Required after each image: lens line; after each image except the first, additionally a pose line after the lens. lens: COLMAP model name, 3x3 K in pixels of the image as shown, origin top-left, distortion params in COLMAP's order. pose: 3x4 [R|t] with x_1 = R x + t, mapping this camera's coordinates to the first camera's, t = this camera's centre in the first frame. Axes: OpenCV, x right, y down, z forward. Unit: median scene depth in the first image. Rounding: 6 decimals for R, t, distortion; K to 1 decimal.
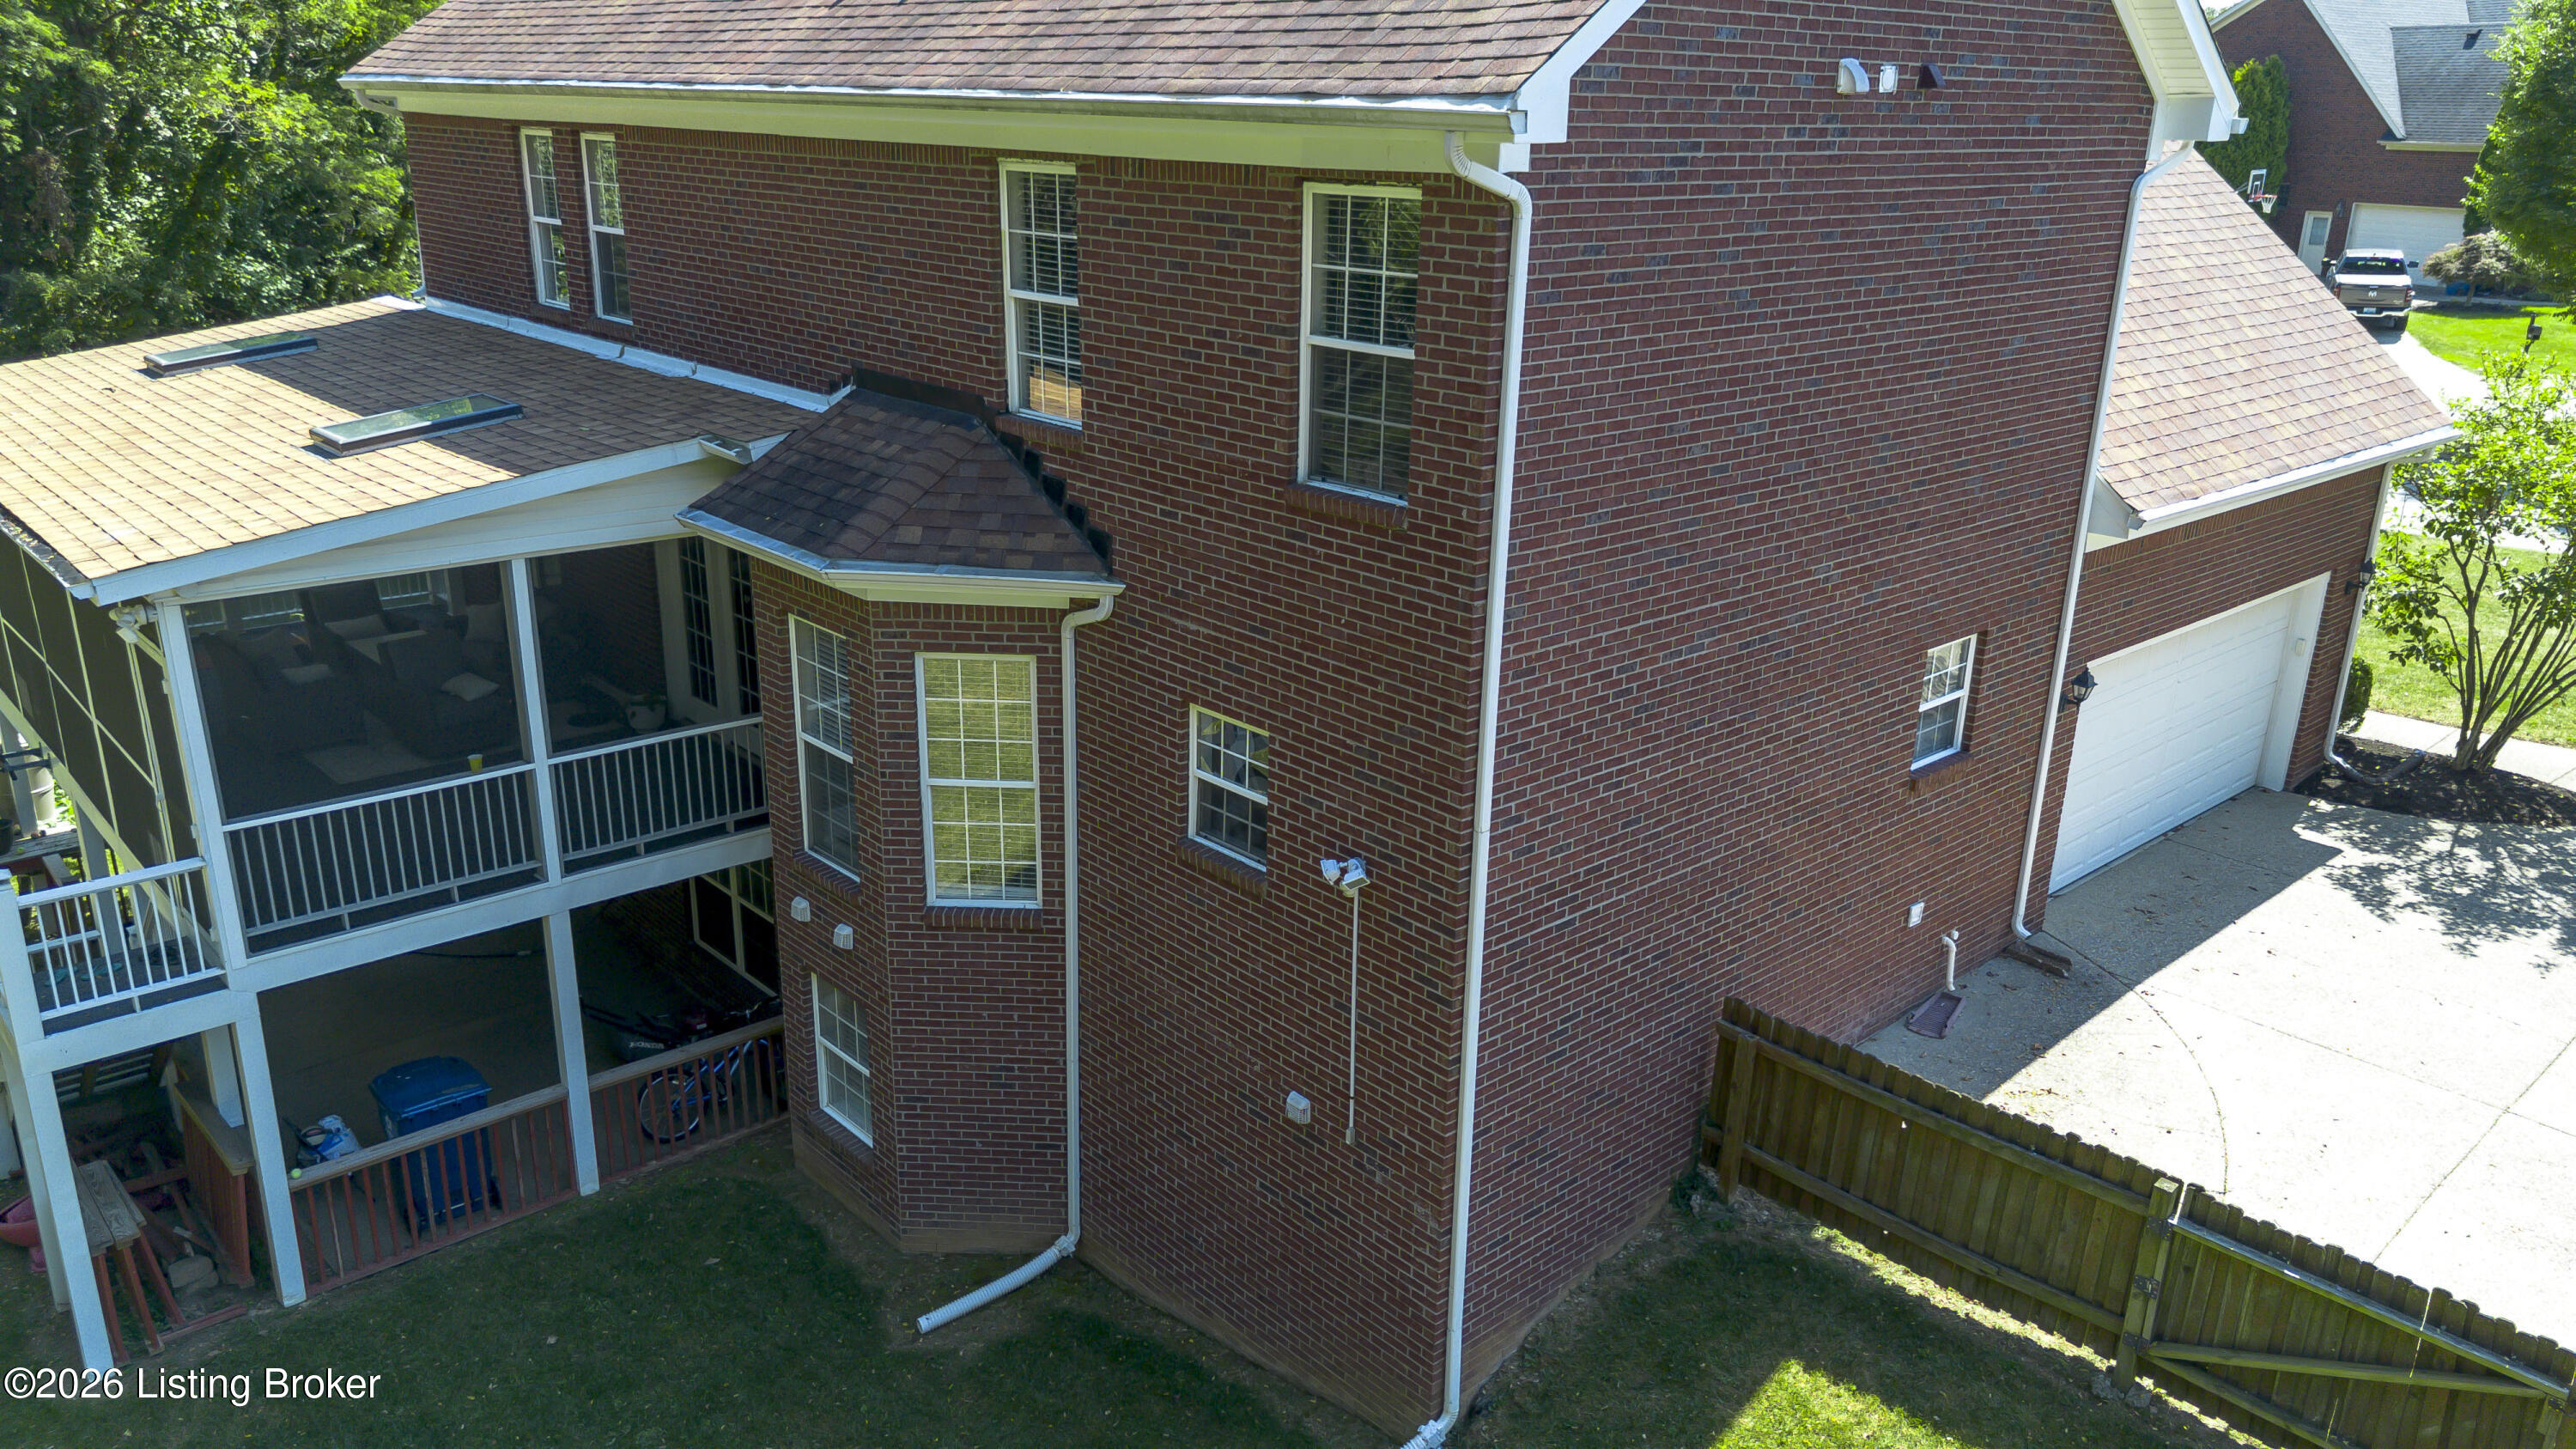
lens RADIAL K [[1820.6, 0, 1274.3], [0, 1820.6, 722.8], [0, 0, 1]] dist [0.065034, -0.070919]
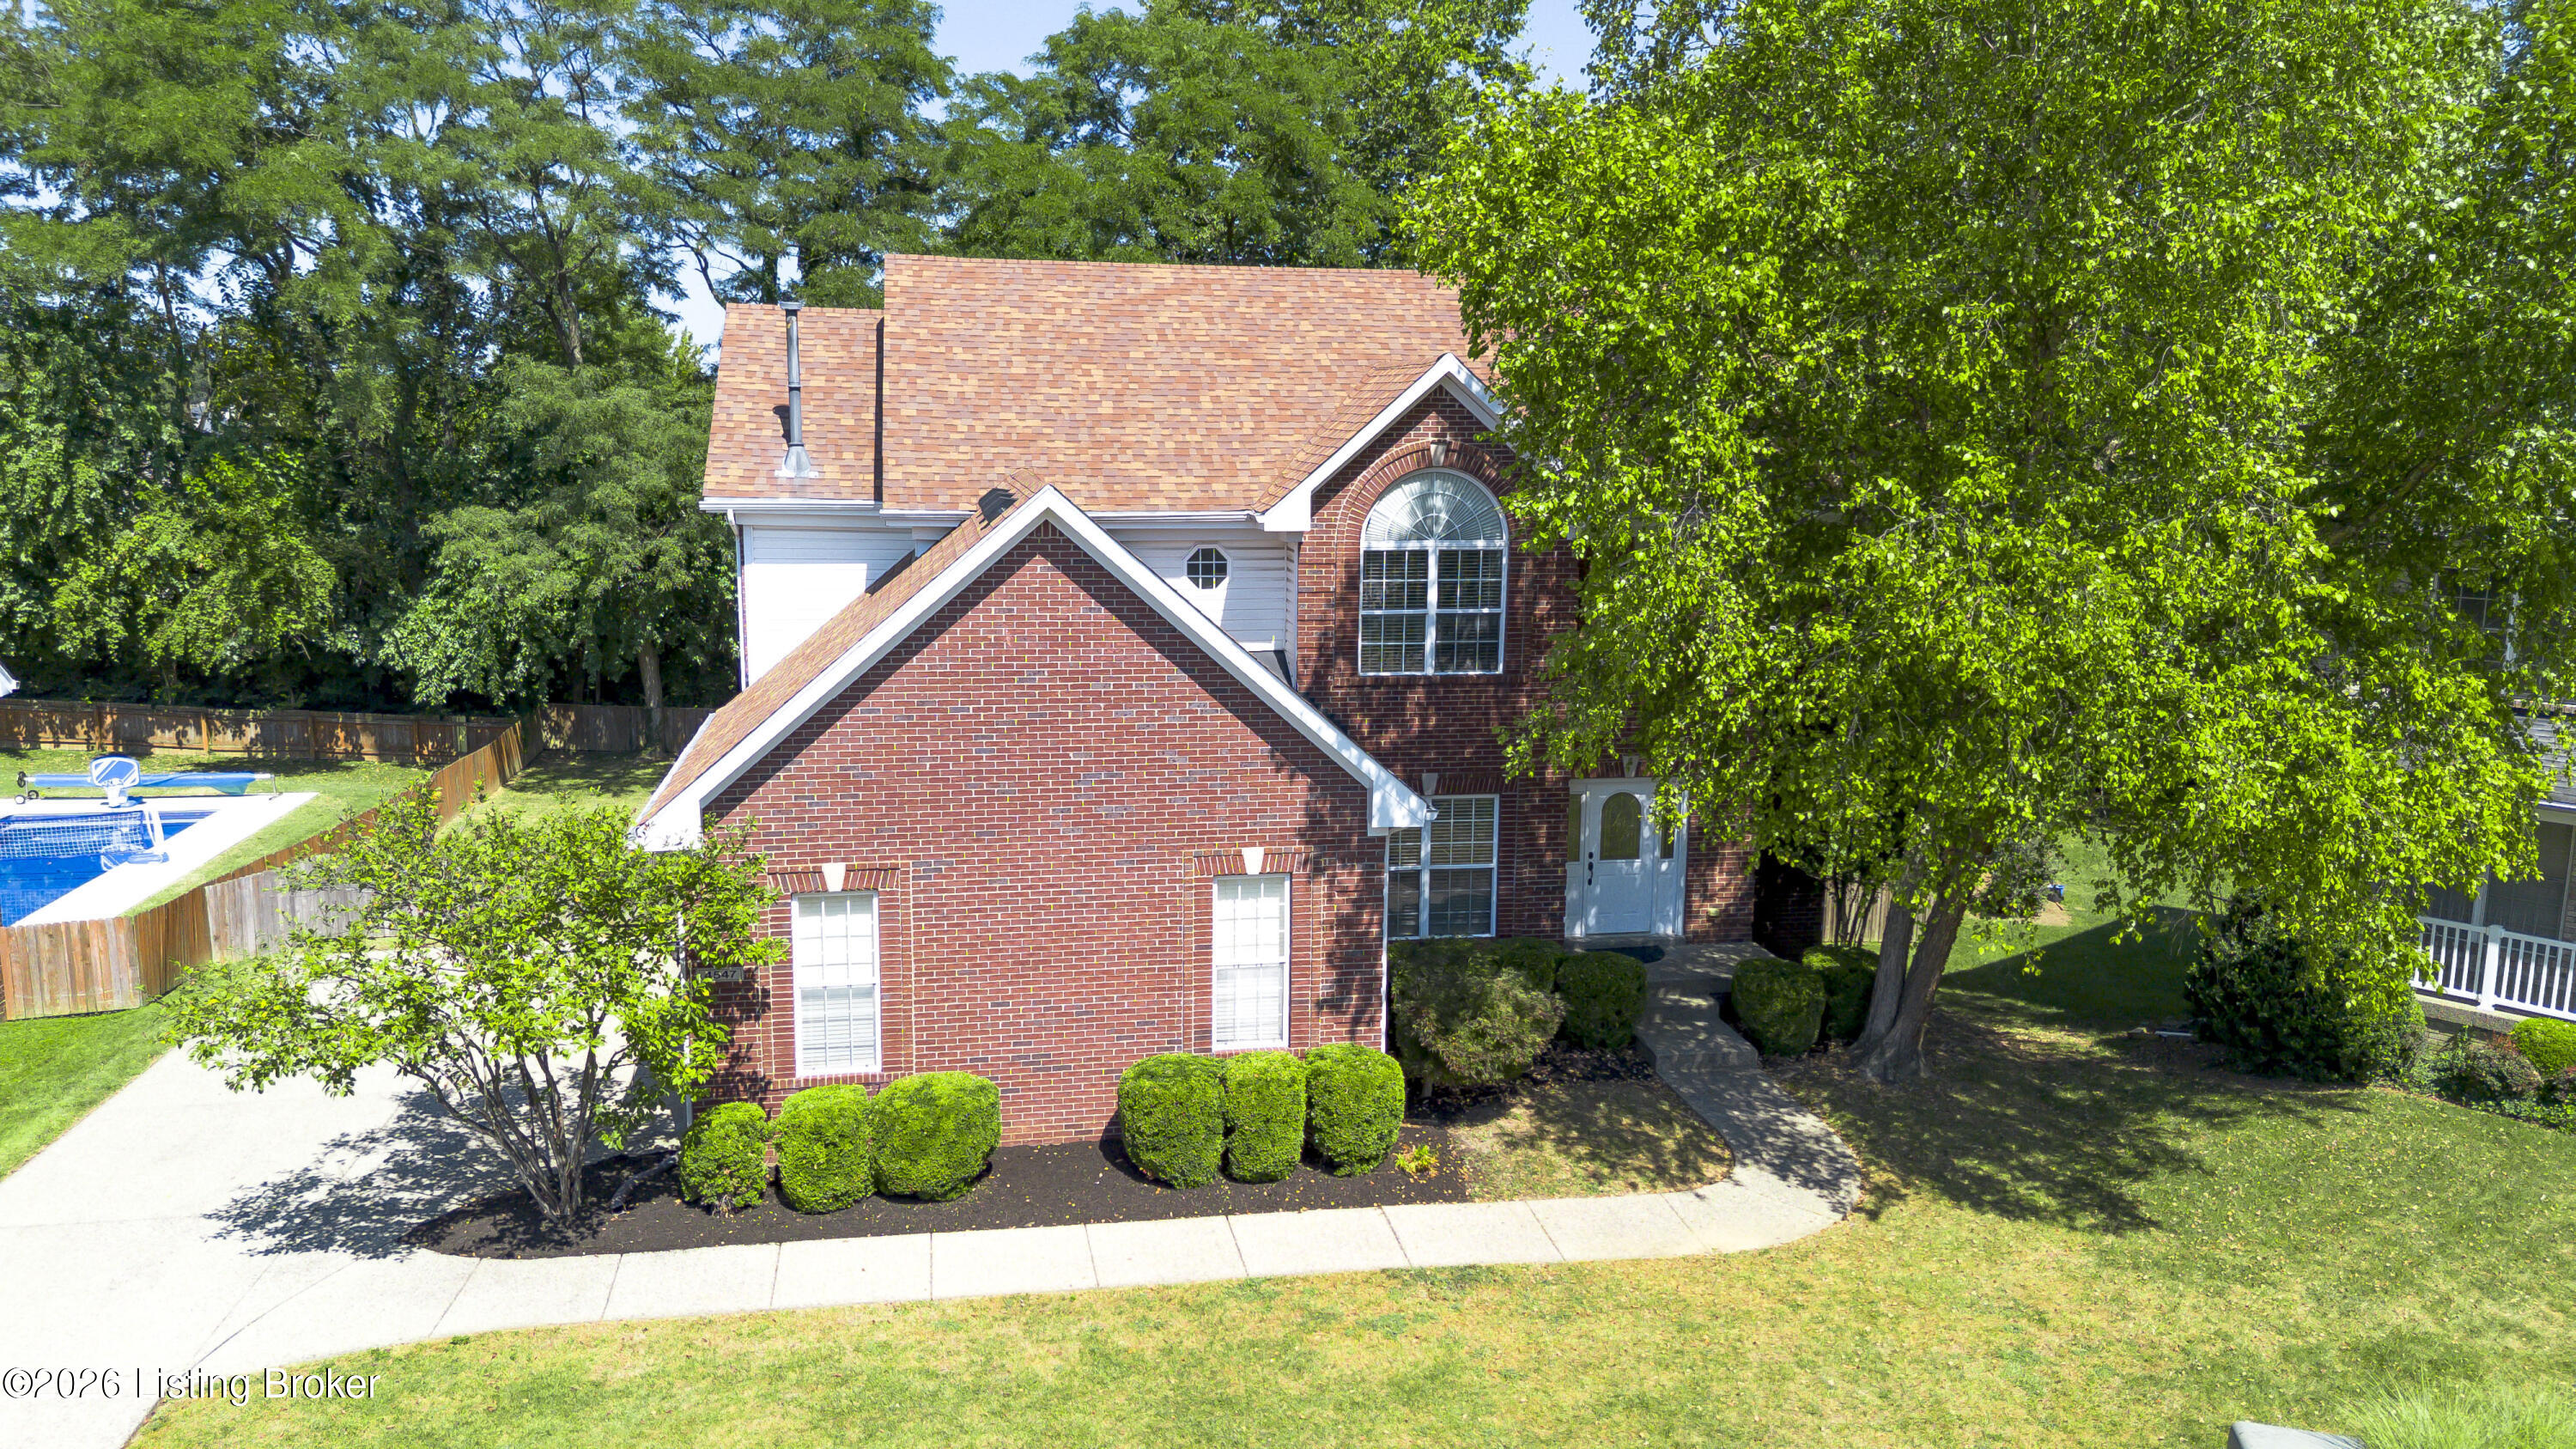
lens RADIAL K [[1820.6, 0, 1294.5], [0, 1820.6, 710.3], [0, 0, 1]] dist [0.065034, -0.070919]
pose [[-0.514036, 0.116215, -0.849860, 1.757450], [-0.291221, 0.908285, 0.300349, -0.844864], [0.806820, 0.401887, -0.433046, 2.323668]]
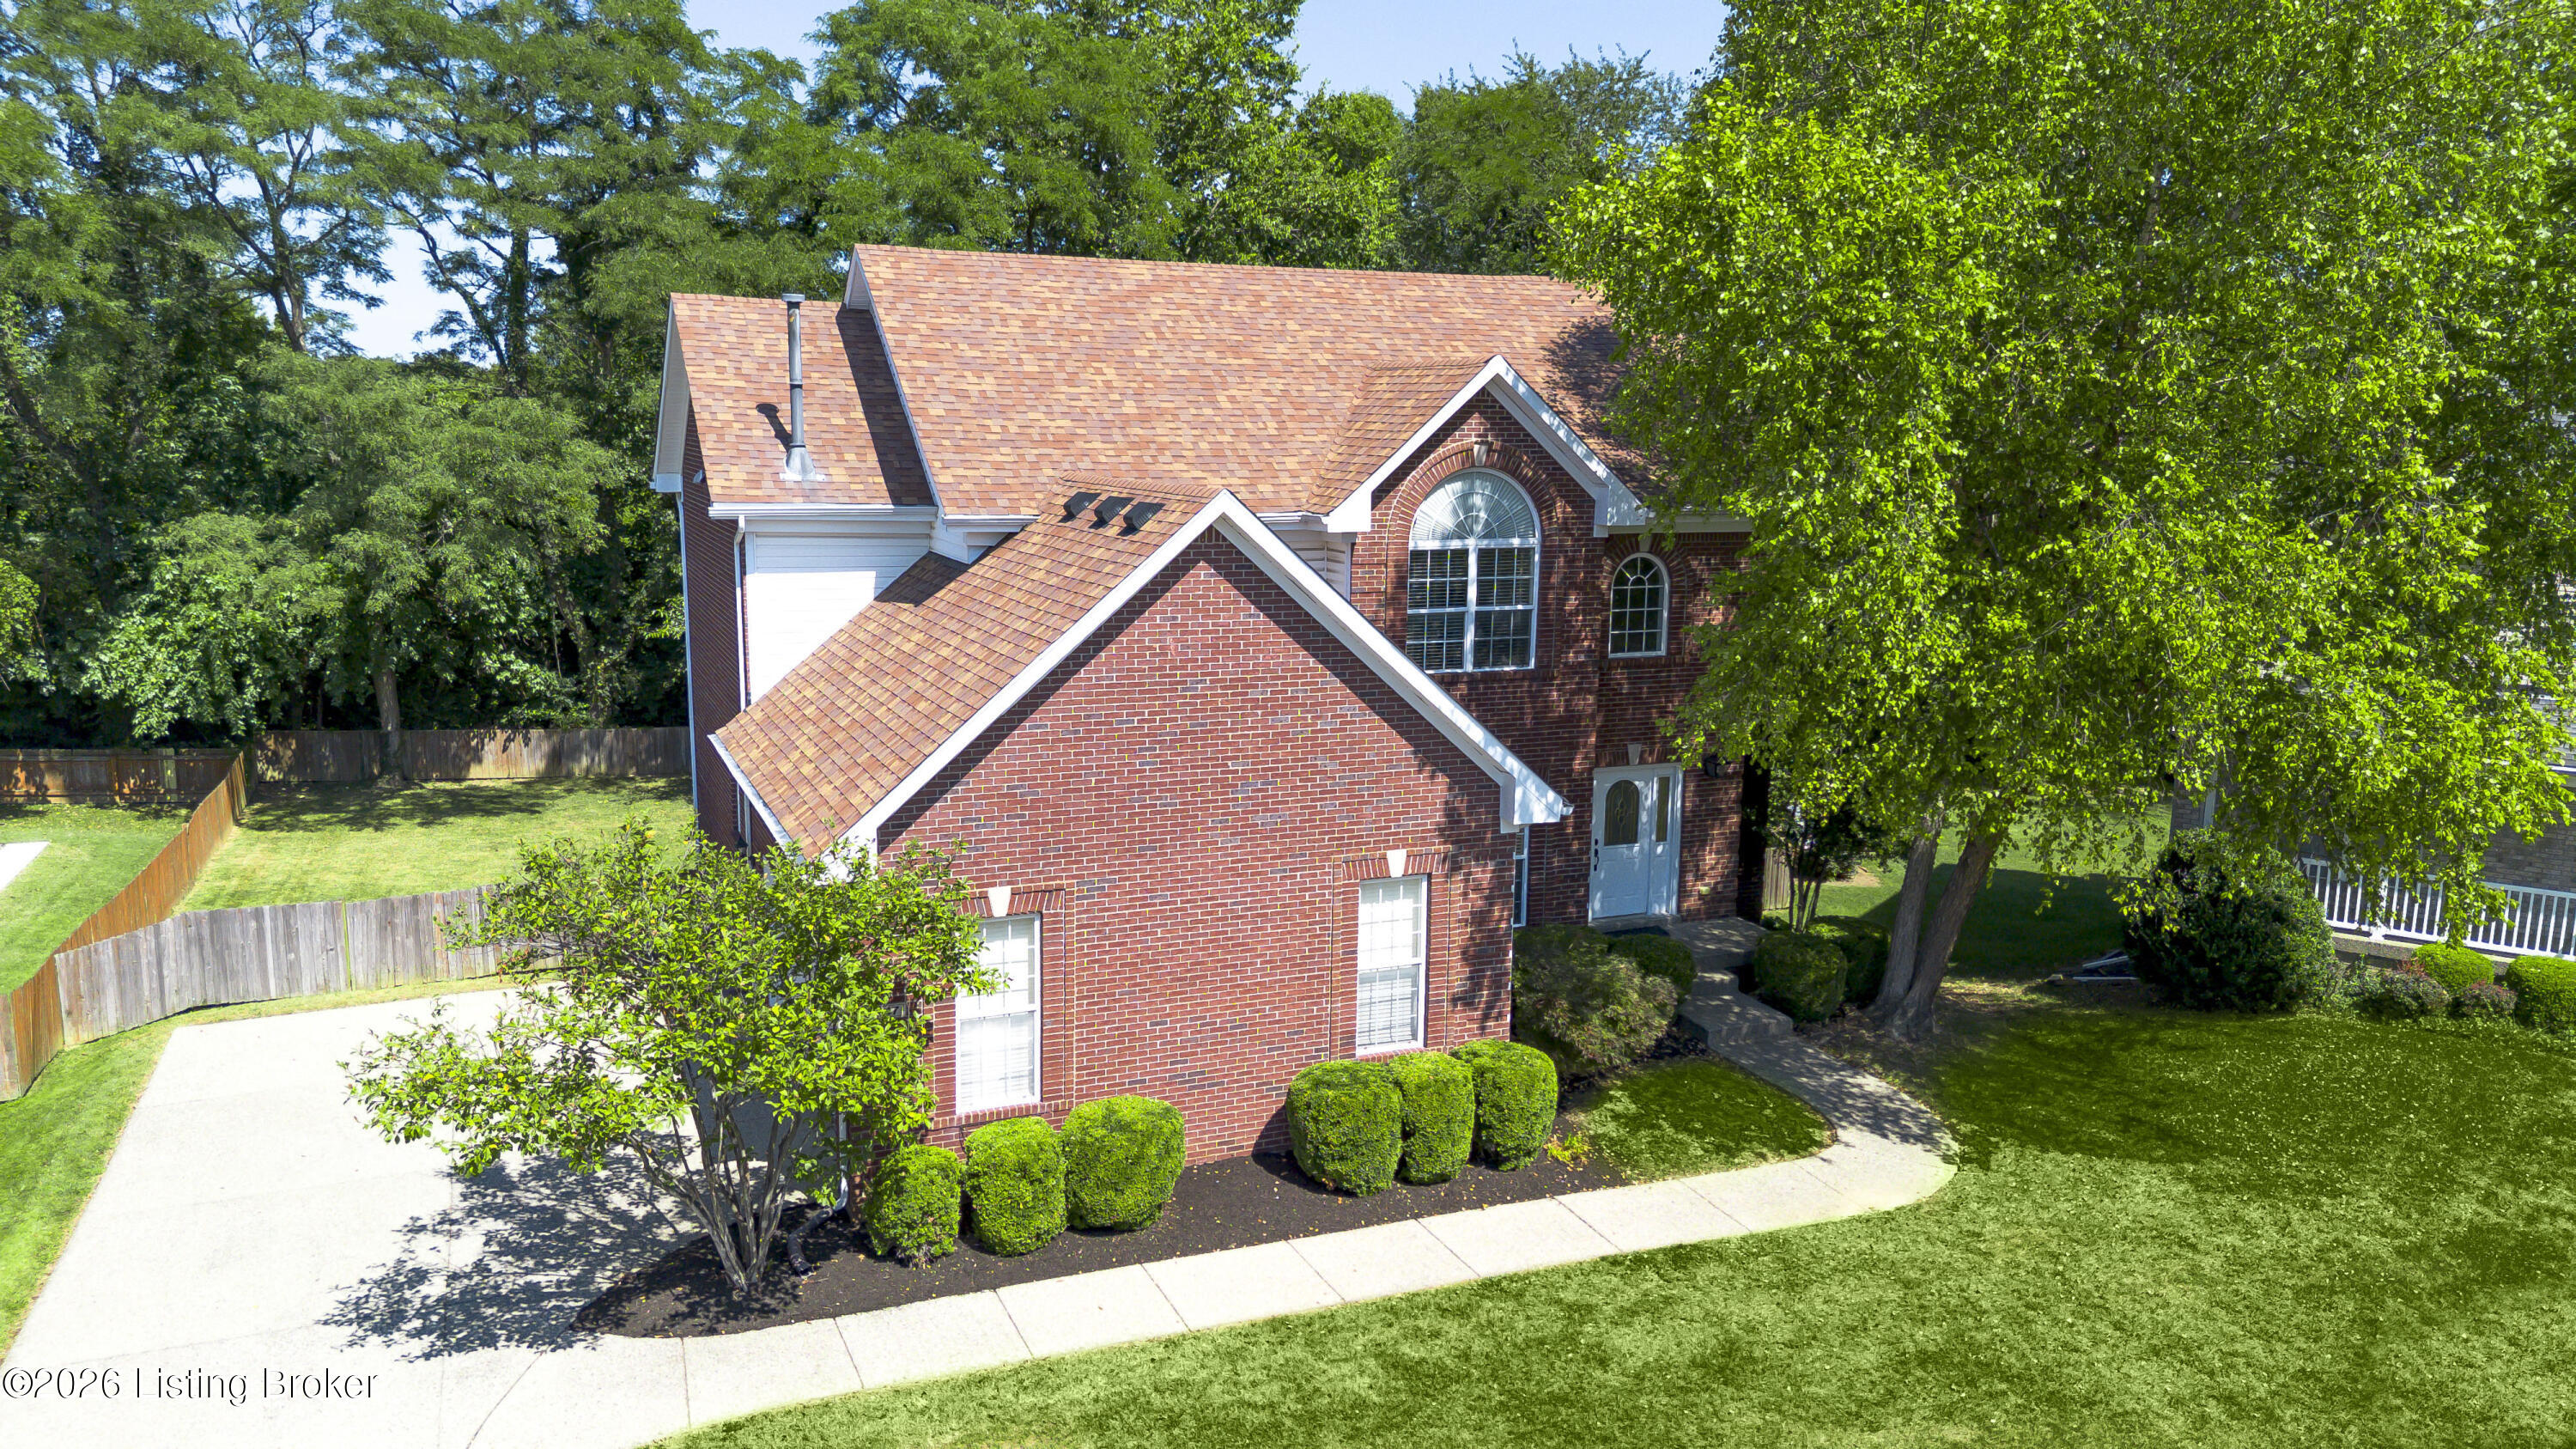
lens RADIAL K [[1820.6, 0, 1289.3], [0, 1820.6, 711.1], [0, 0, 1]] dist [0.065034, -0.070919]
pose [[-0.318450, 0.133201, -0.938535, 1.927471], [-0.318580, 0.917452, 0.238305, -0.719855], [0.892802, 0.374887, -0.249727, 1.957370]]
